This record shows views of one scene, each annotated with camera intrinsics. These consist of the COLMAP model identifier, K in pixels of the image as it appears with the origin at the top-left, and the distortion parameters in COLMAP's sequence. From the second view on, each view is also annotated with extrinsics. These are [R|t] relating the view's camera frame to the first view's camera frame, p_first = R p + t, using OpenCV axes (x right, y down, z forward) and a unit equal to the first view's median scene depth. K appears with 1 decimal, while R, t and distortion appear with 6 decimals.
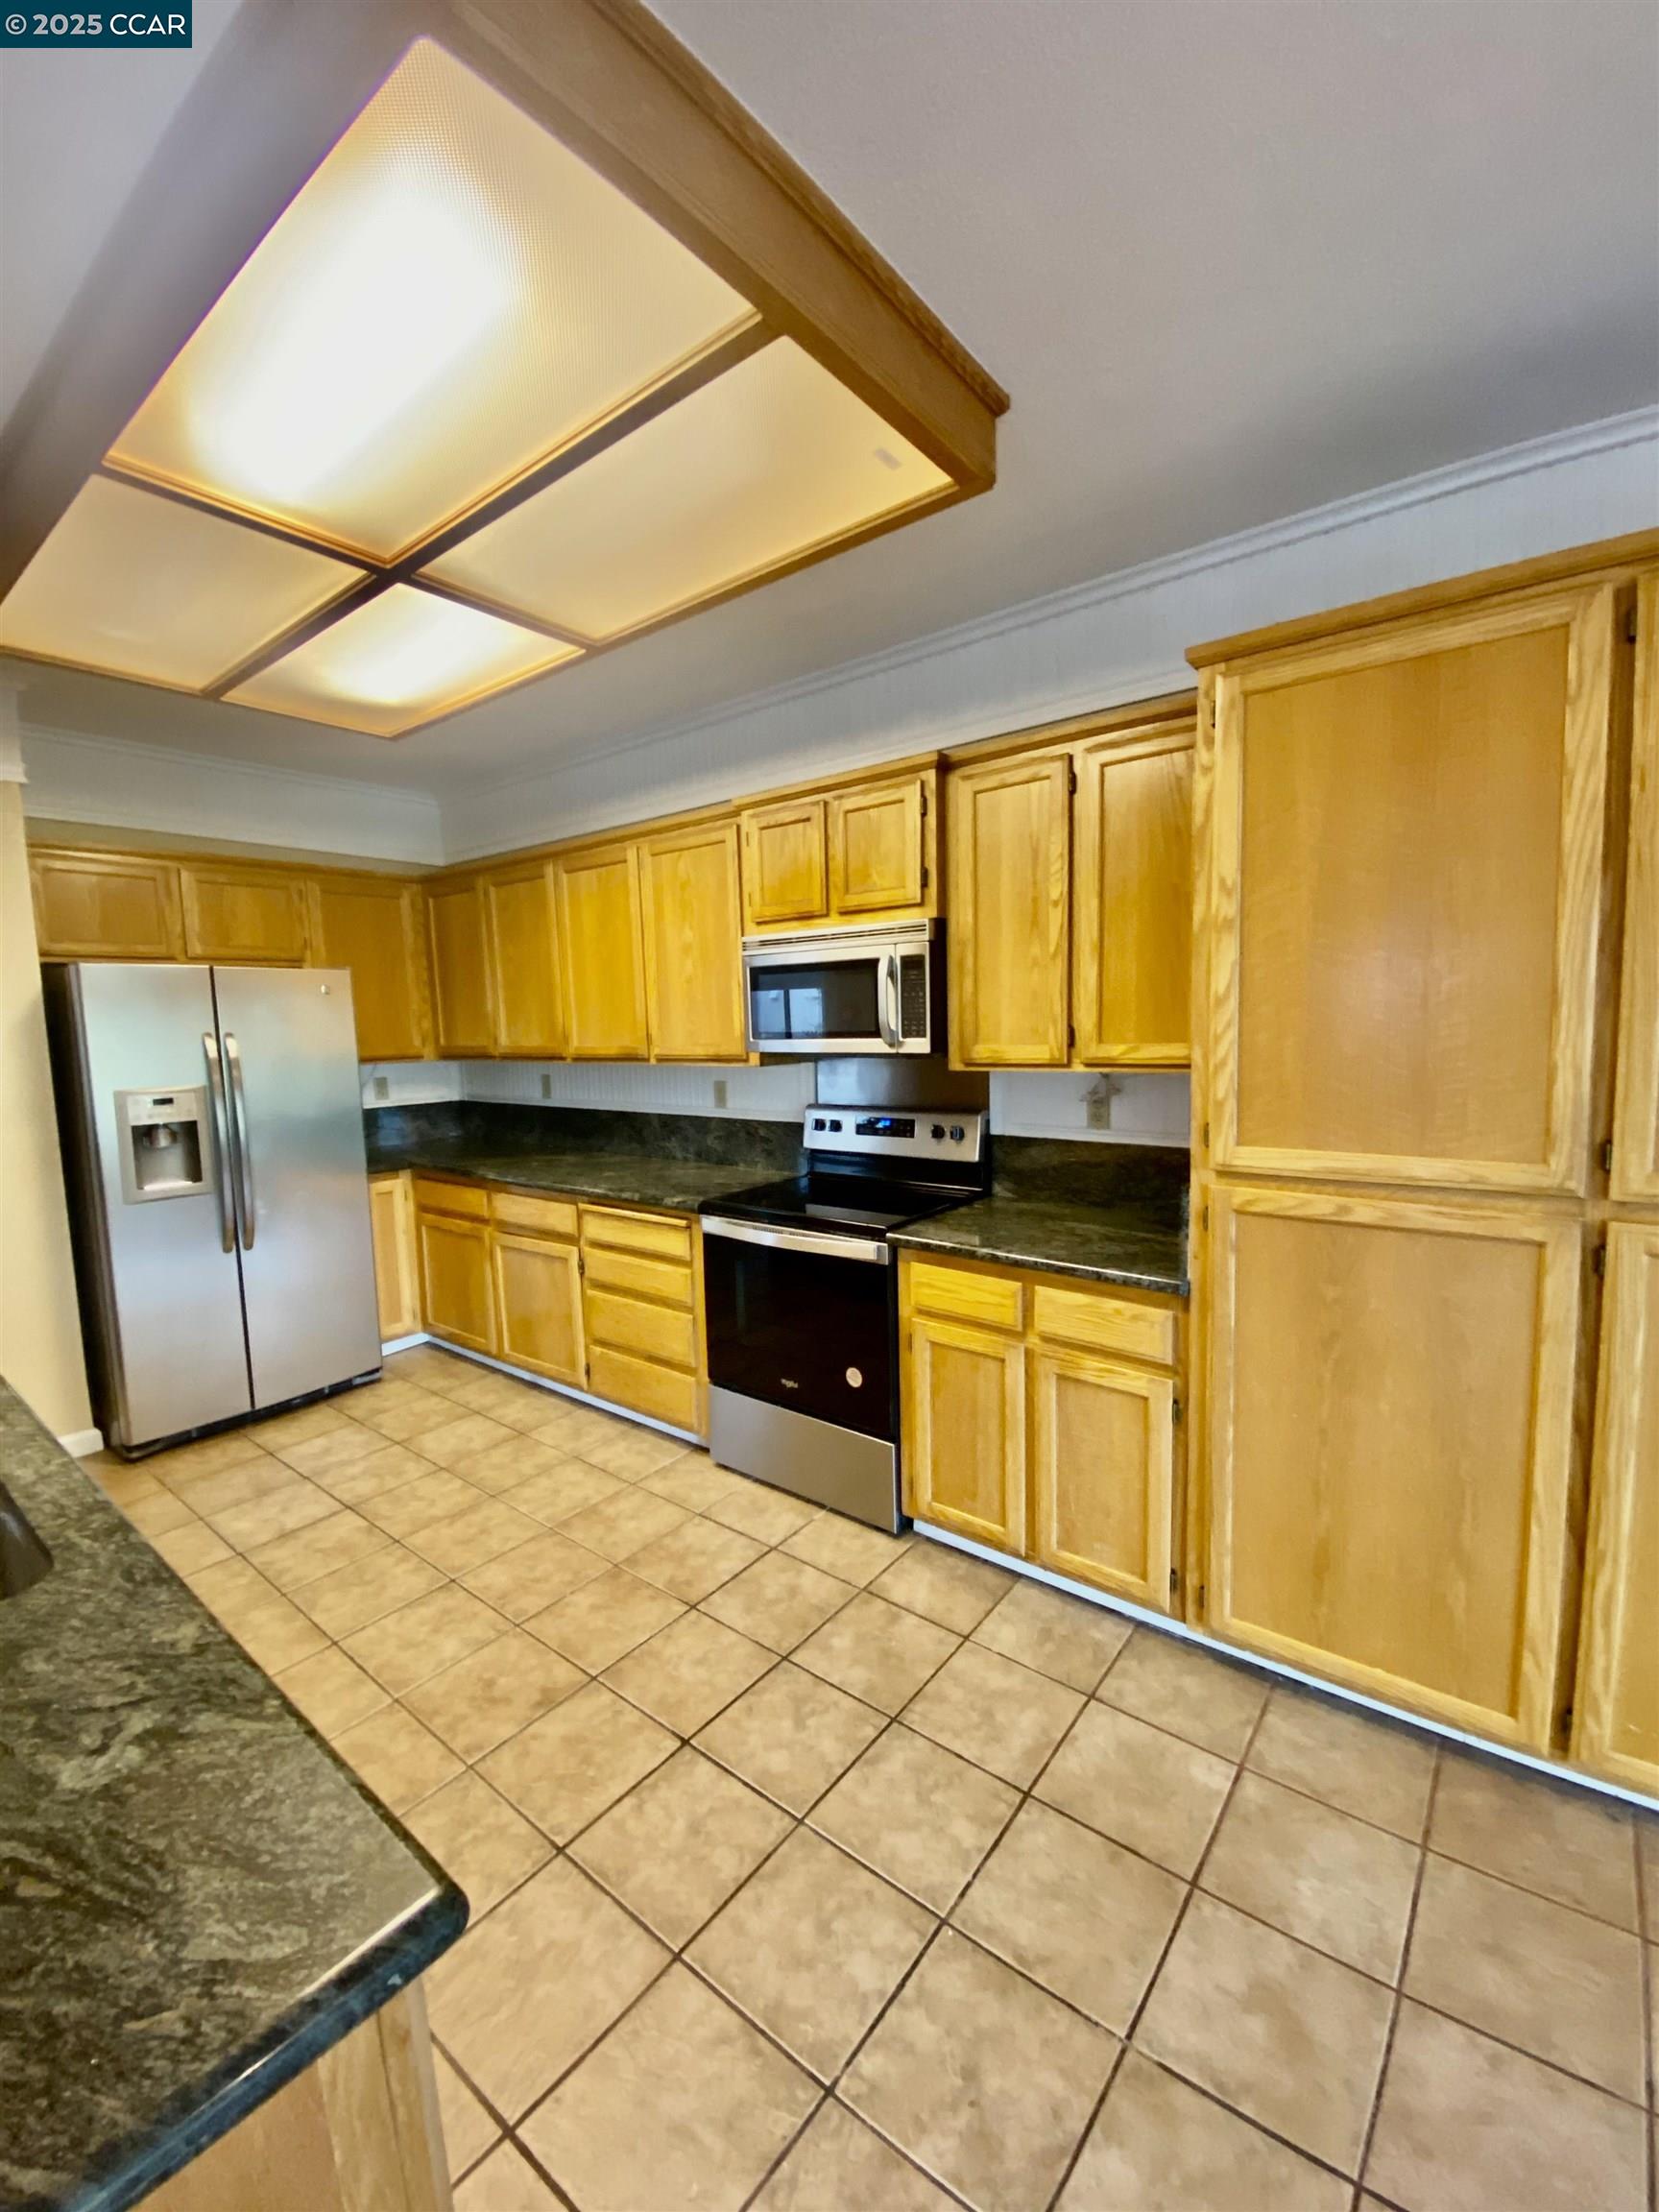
lens RADIAL K [[911.8, 0, 831.7], [0, 911.8, 1107.1], [0, 0, 1]] dist [-0.000951, -0.001227]
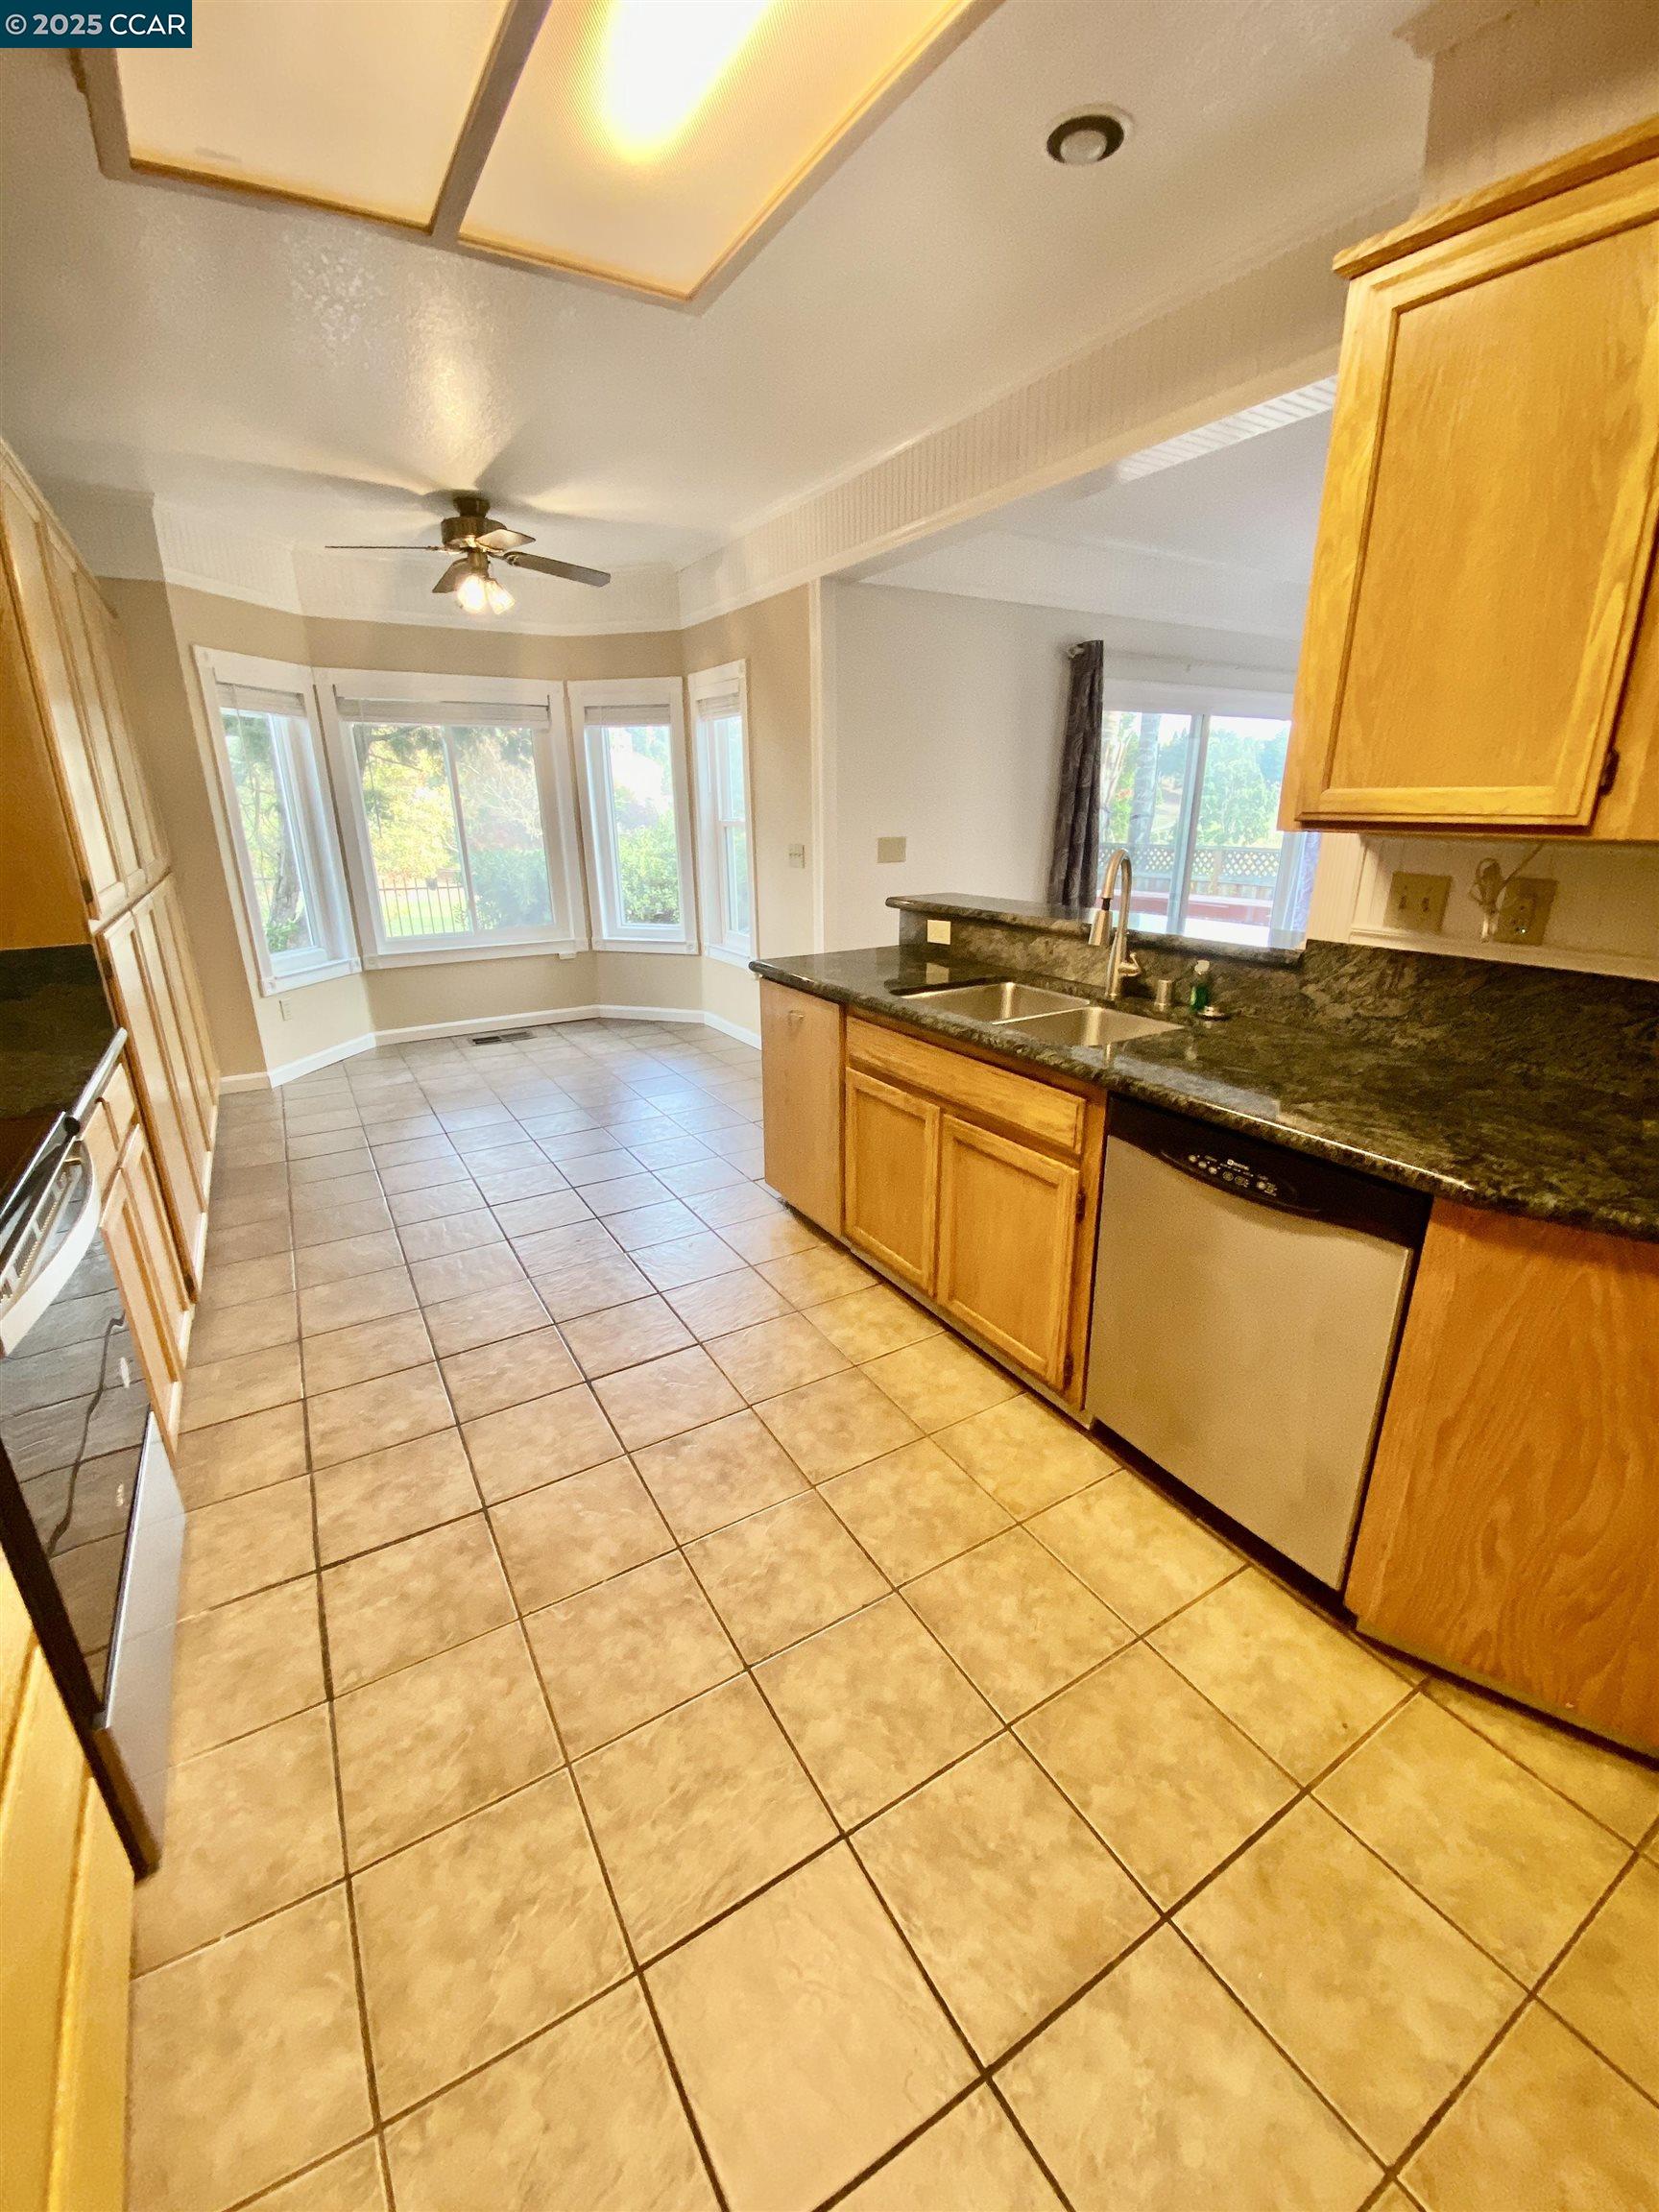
lens RADIAL K [[911.8, 0, 837.5], [0, 911.8, 1110.1], [0, 0, 1]] dist [-0.000951, -0.001227]
pose [[-0.939409, -0.076956, 0.334049, -0.678962], [0.069381, 0.911624, 0.405127, -0.088364], [-0.335704, 0.403757, -0.851048, 1.410253]]
